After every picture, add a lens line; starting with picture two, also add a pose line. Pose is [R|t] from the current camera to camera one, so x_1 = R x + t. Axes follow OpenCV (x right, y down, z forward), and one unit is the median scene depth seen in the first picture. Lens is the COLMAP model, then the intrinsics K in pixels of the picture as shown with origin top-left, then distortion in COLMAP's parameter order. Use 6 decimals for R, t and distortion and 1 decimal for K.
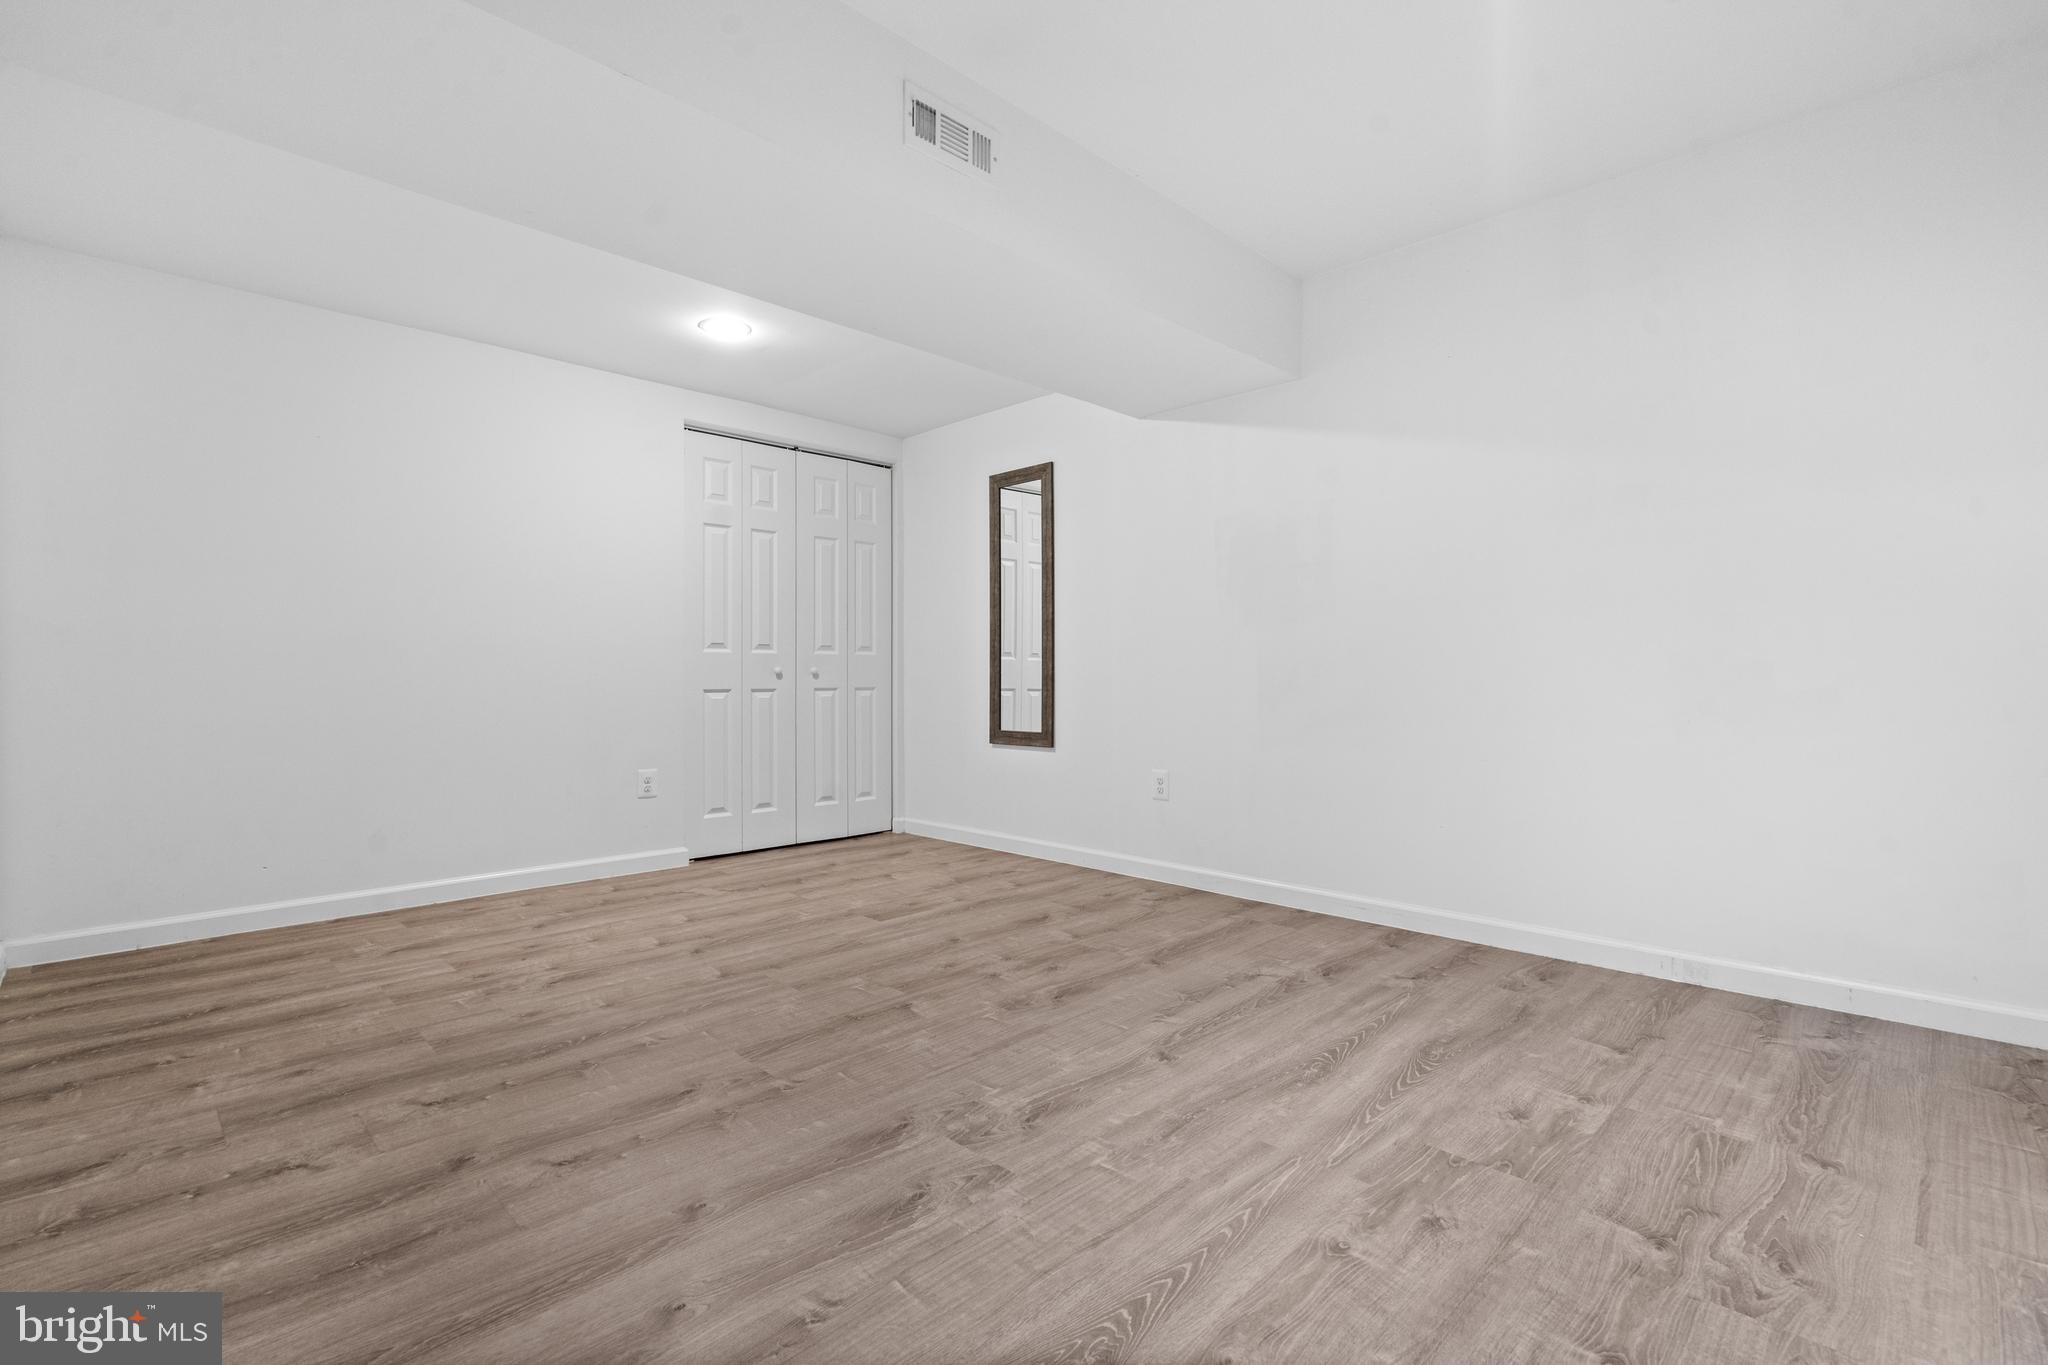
lens RADIAL K [[925.3, 0, 1027.8], [0, 925.3, 679.7], [0, 0, 1]] dist [-0.002361, 0.000917]
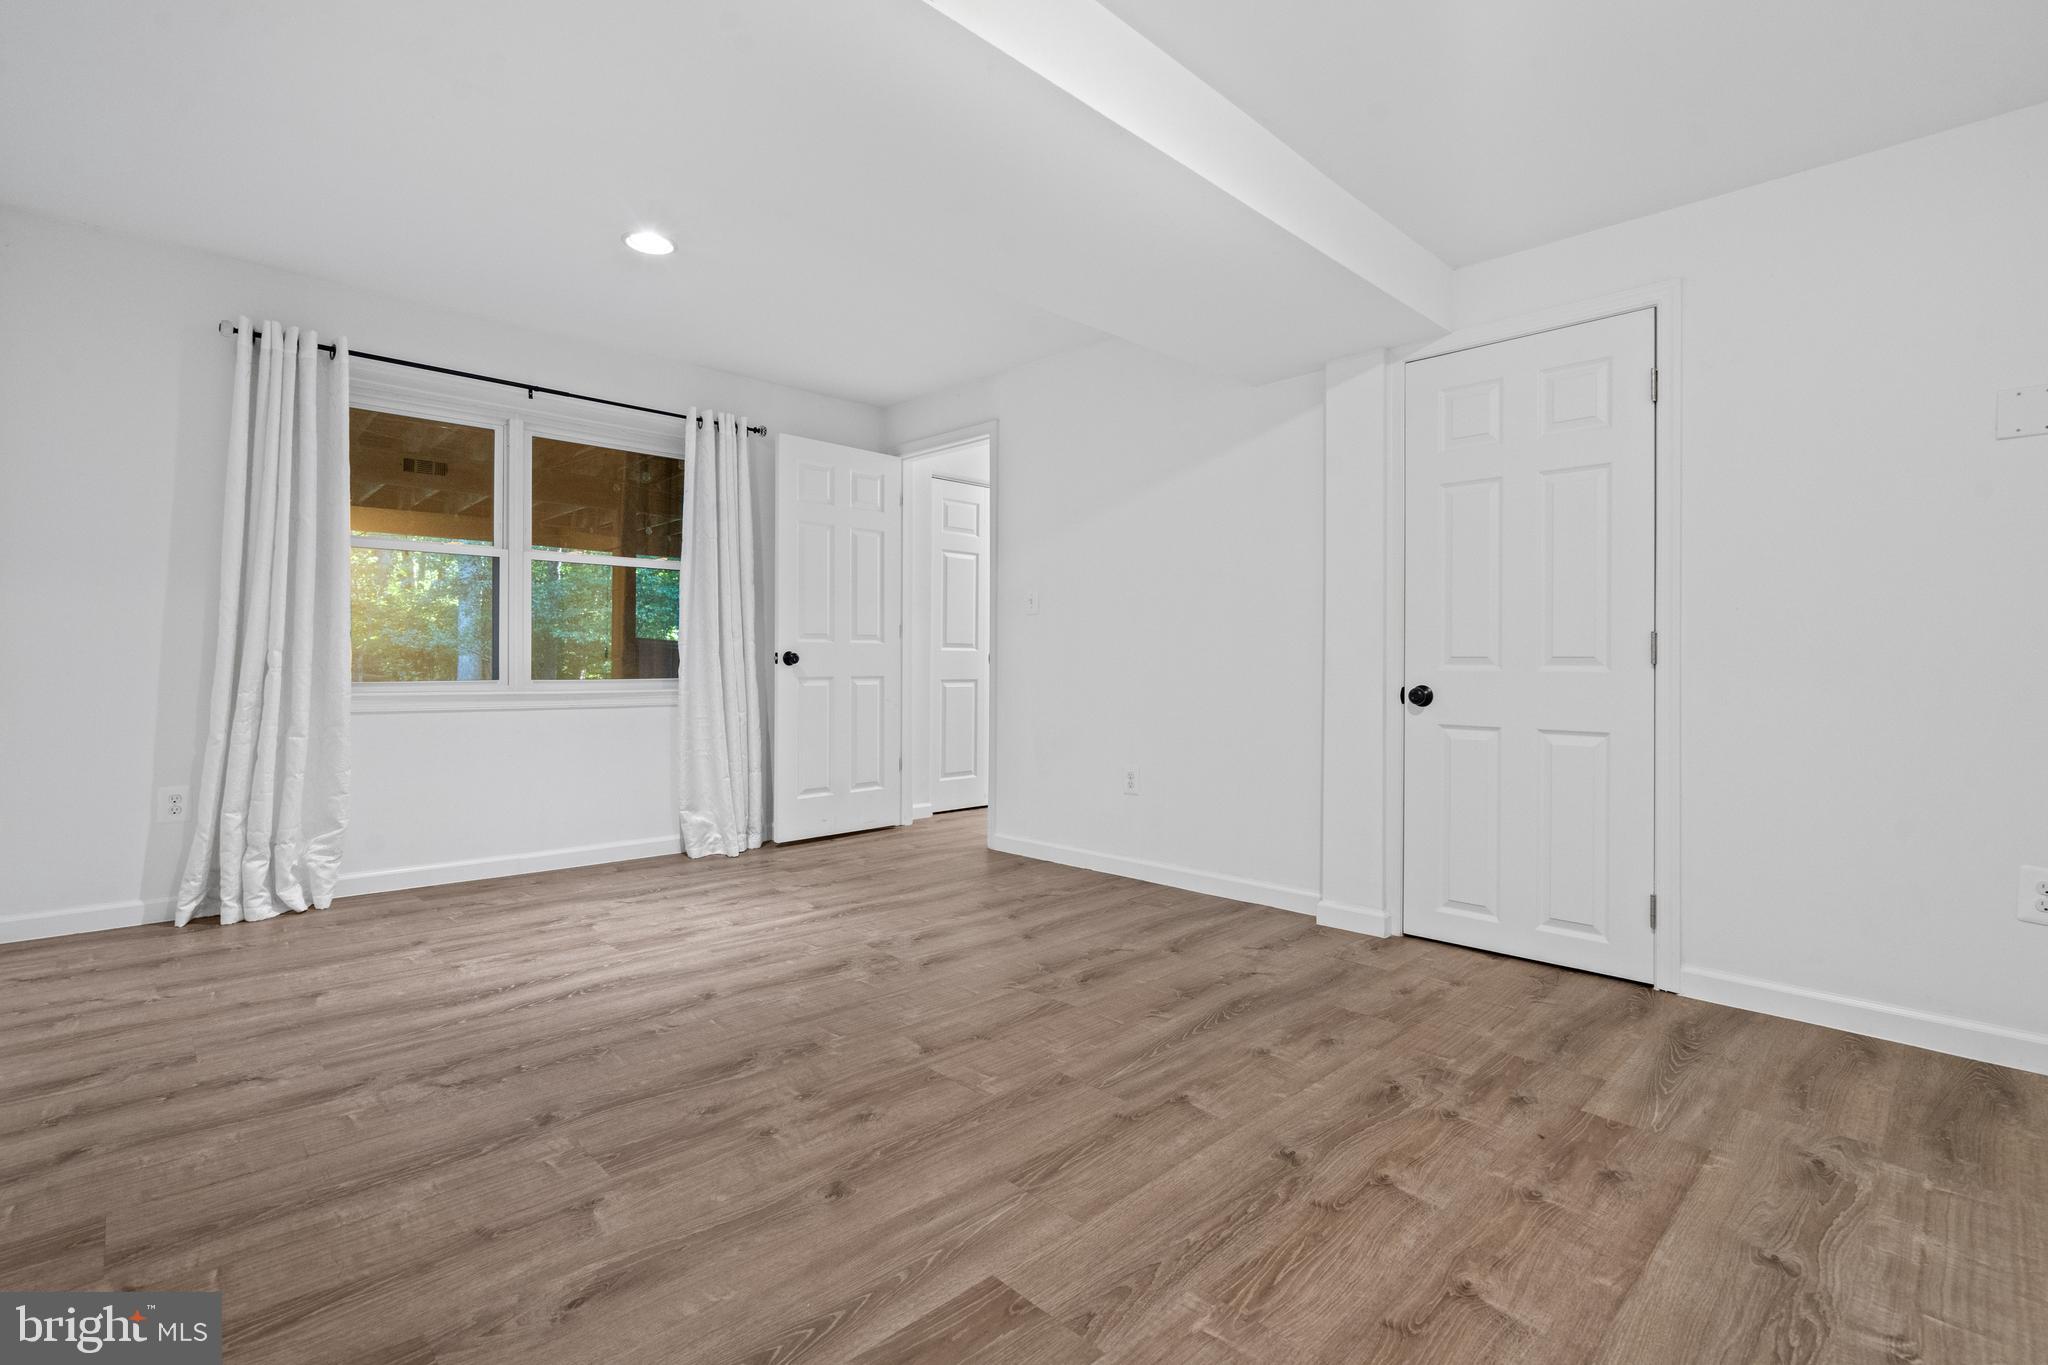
lens RADIAL K [[925.3, 0, 1027.8], [0, 925.3, 679.7], [0, 0, 1]] dist [-0.002361, 0.000917]
pose [[-0.999928, -0.002805, 0.011699, -0.252192], [-0.002623, 0.999875, 0.015569, -0.017790], [-0.011741, 0.015537, -0.999810, 1.991670]]
